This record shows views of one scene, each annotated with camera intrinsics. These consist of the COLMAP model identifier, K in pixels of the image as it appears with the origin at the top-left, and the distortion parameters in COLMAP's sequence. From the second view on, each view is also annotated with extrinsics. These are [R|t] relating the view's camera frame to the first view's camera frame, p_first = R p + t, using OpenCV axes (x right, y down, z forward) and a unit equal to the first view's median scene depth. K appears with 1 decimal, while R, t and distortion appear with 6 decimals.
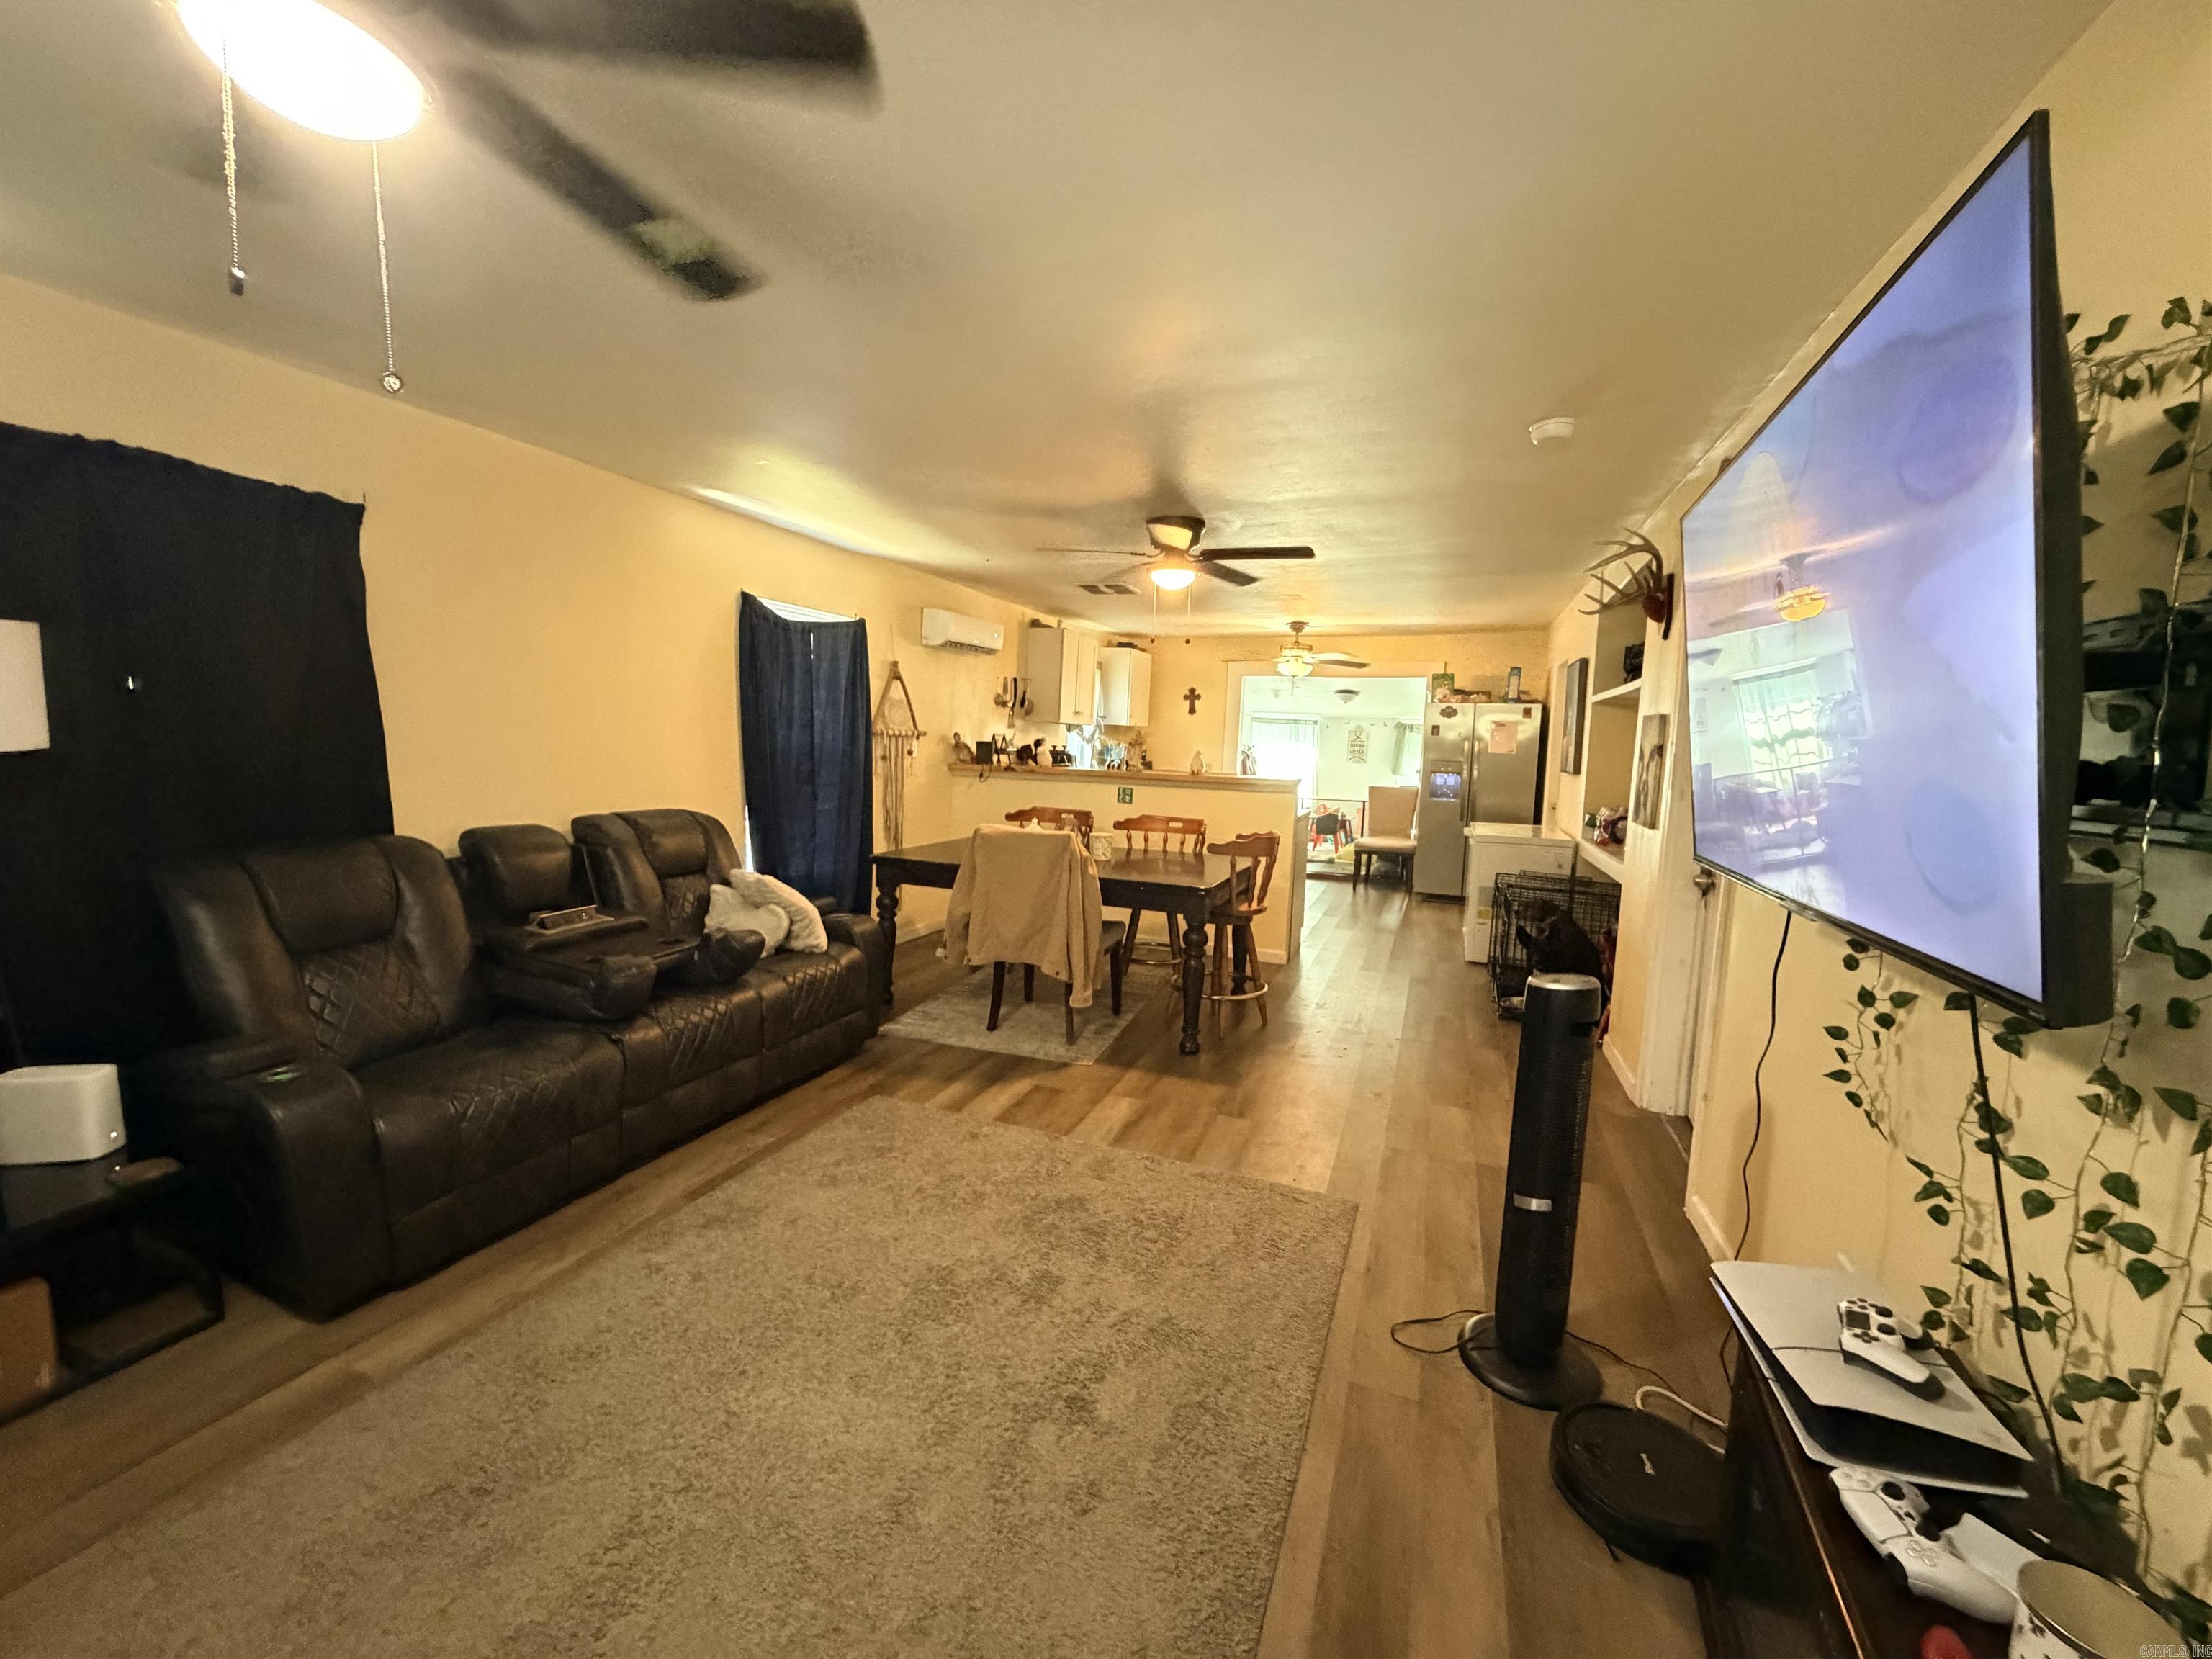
lens RADIAL K [[886.5, 0, 1102.9], [0, 886.5, 822.7], [0, 0, 1]] dist [-0.001283, 0.000002]
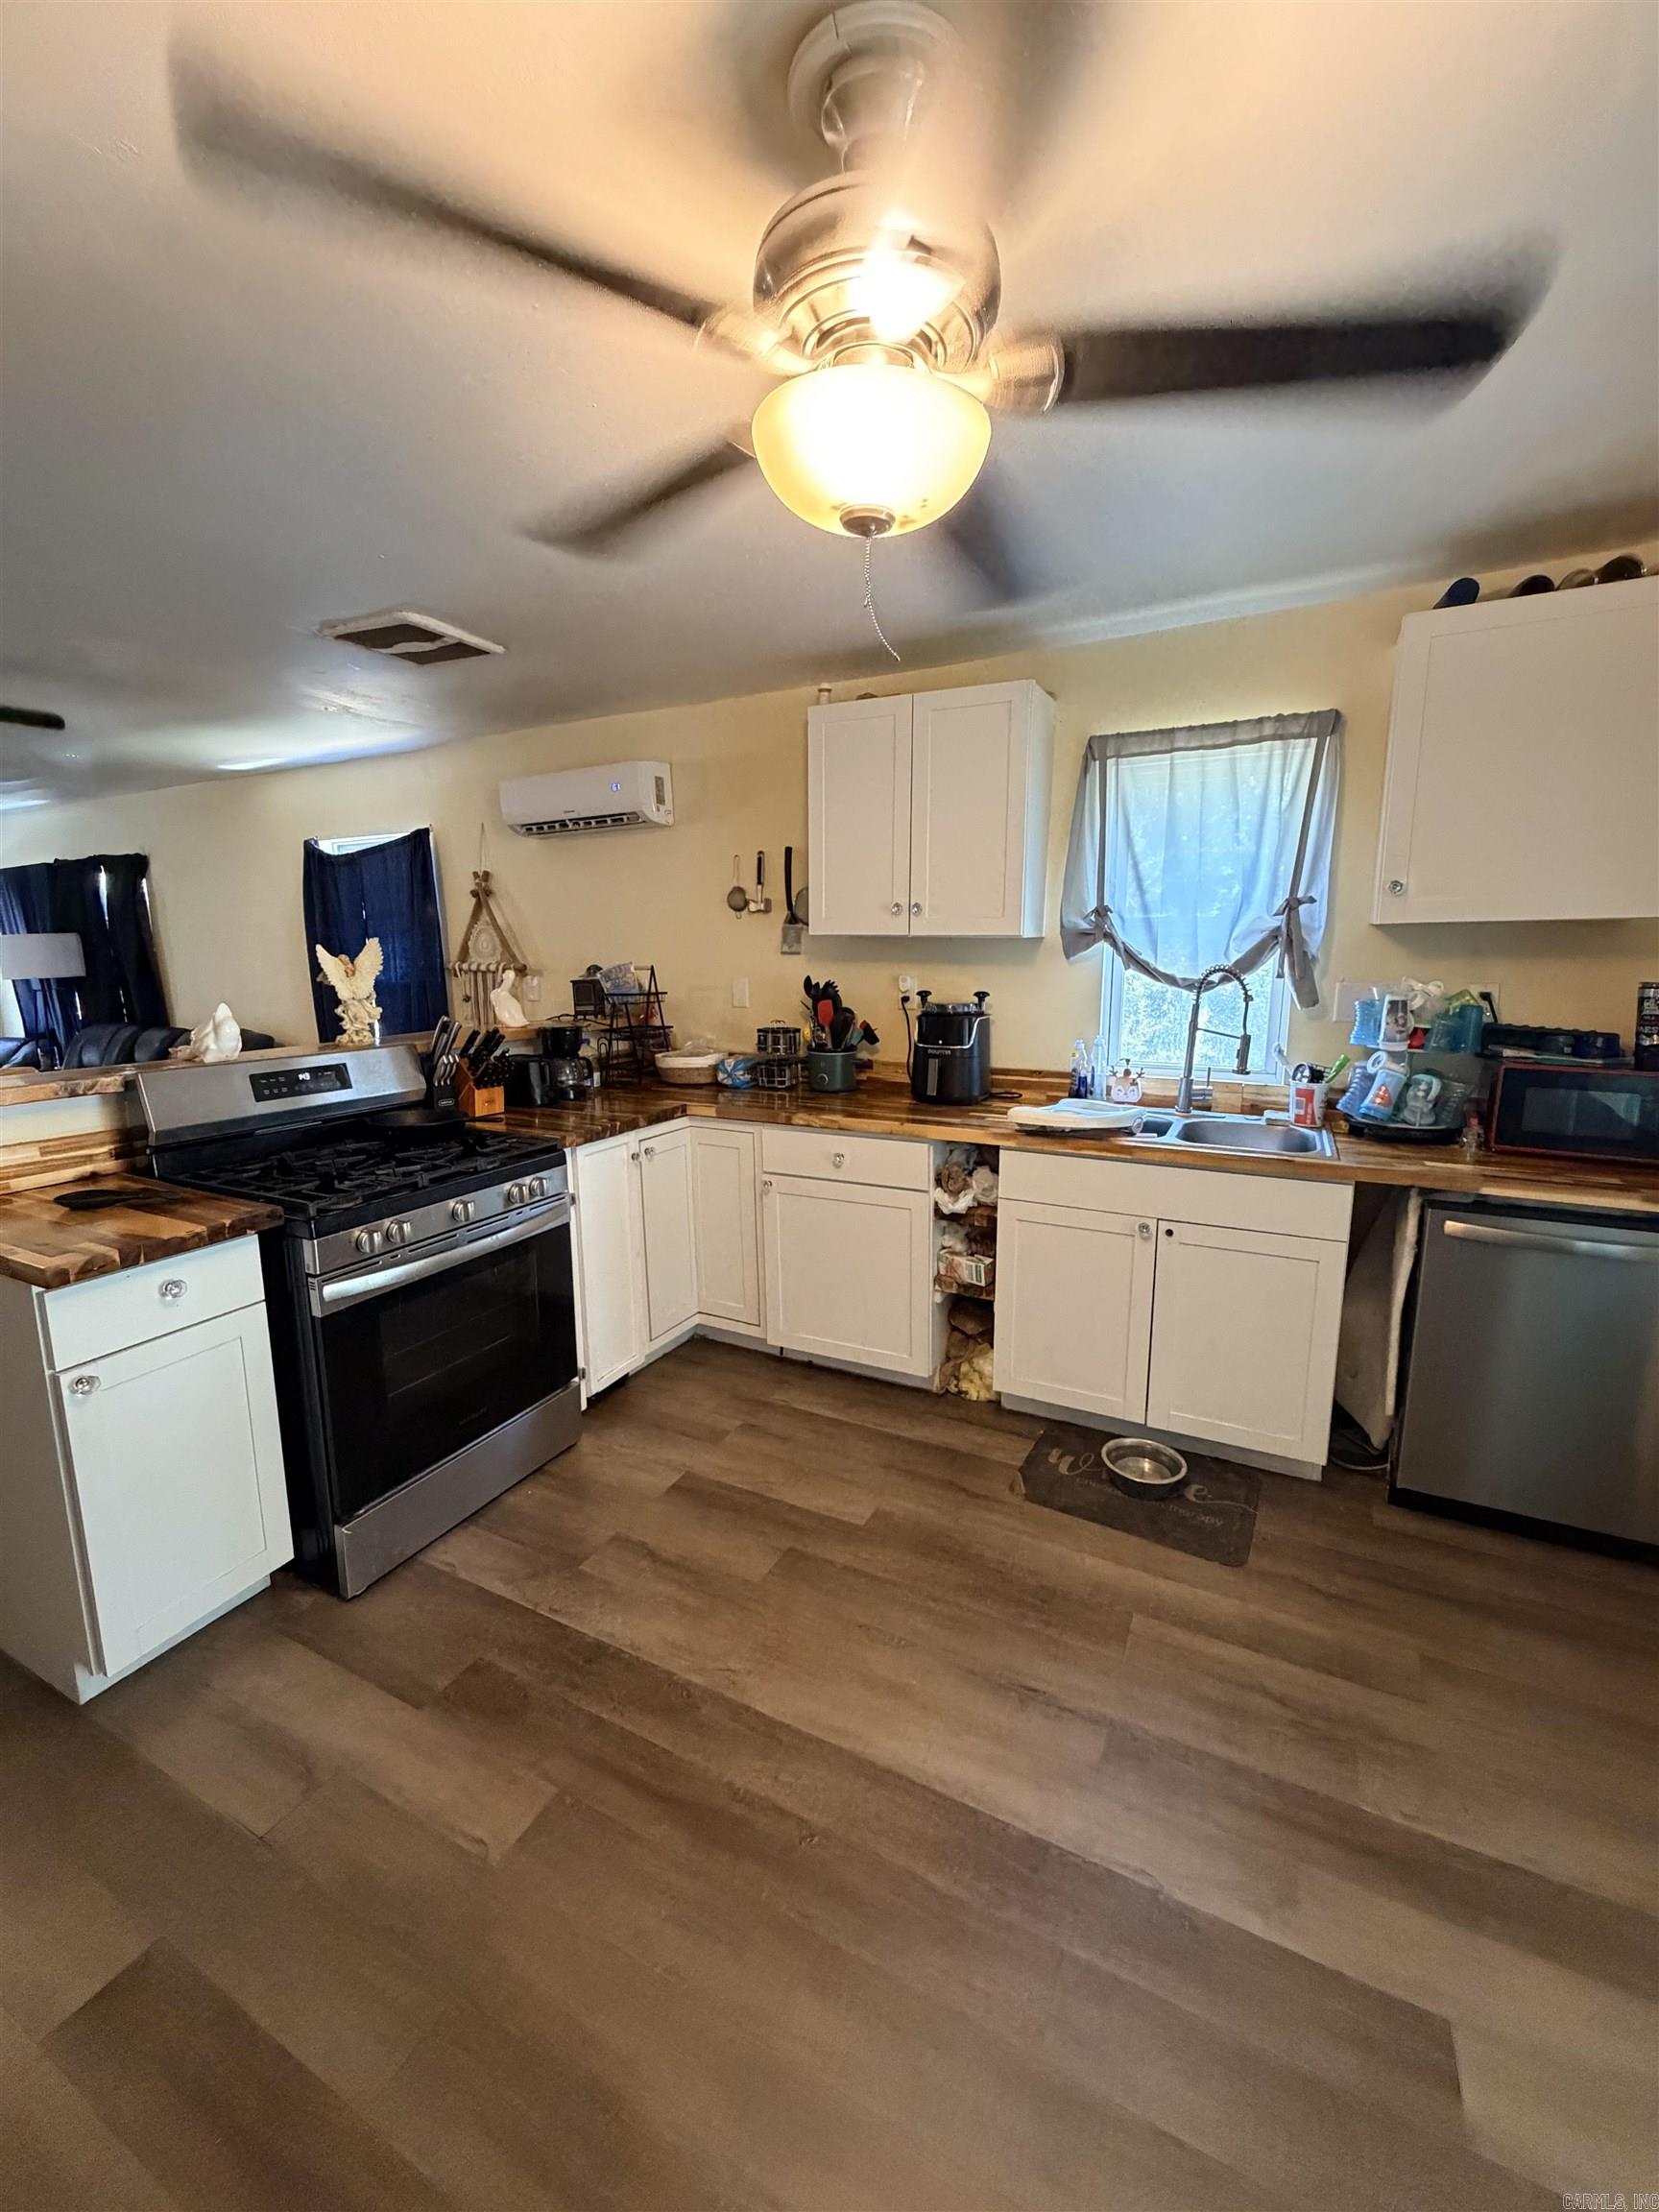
lens RADIAL K [[886.5, 0, 828.3], [0, 886.5, 1106.4], [0, 0, 1]] dist [-0.001283, 0.000002]
pose [[-0.121076, 0.144476, -0.982073, 1.031007], [-0.098107, 0.982766, 0.156673, -0.277038], [0.987783, 0.115317, -0.104815, 2.897062]]
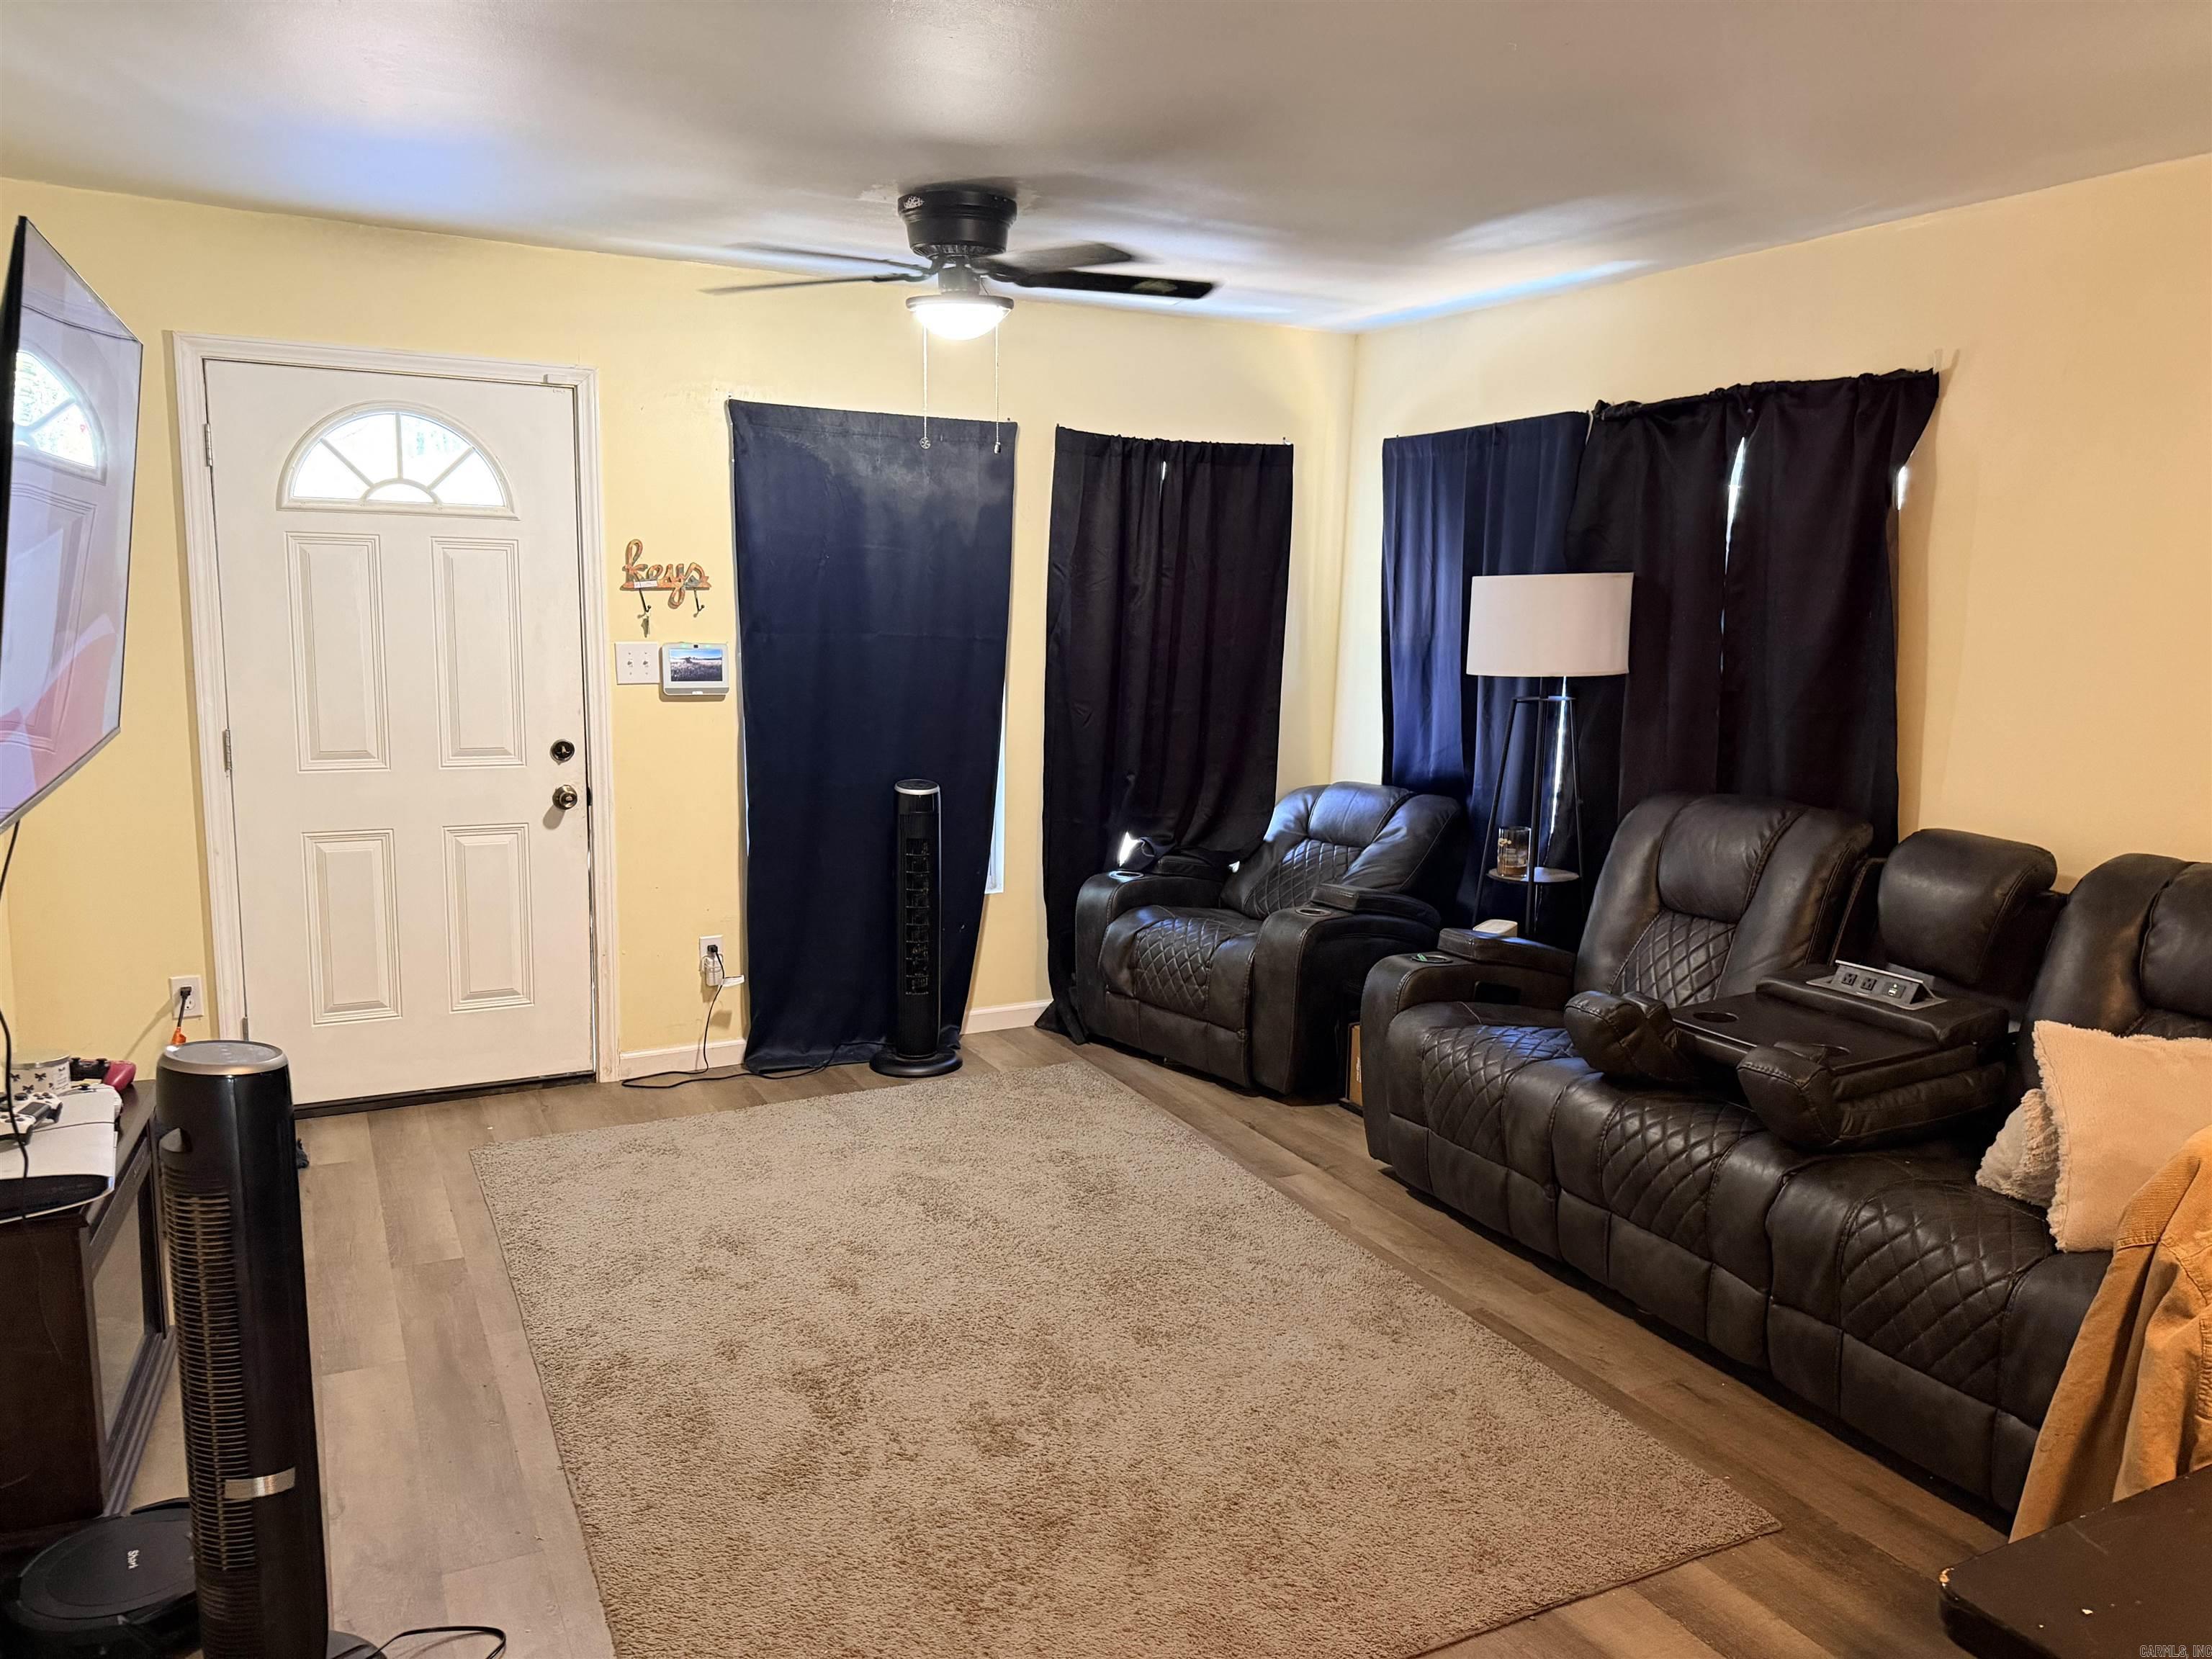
lens RADIAL K [[1559.2, 0, 1105.6], [0, 1559.2, 830.1], [0, 0, 1]] dist [0.003102, -0.001082]
pose [[-0.663921, 0.068708, -0.744640, 0.623075], [-0.118288, 0.973585, 0.195297, -0.162399], [0.738388, 0.217744, -0.638256, 1.433176]]
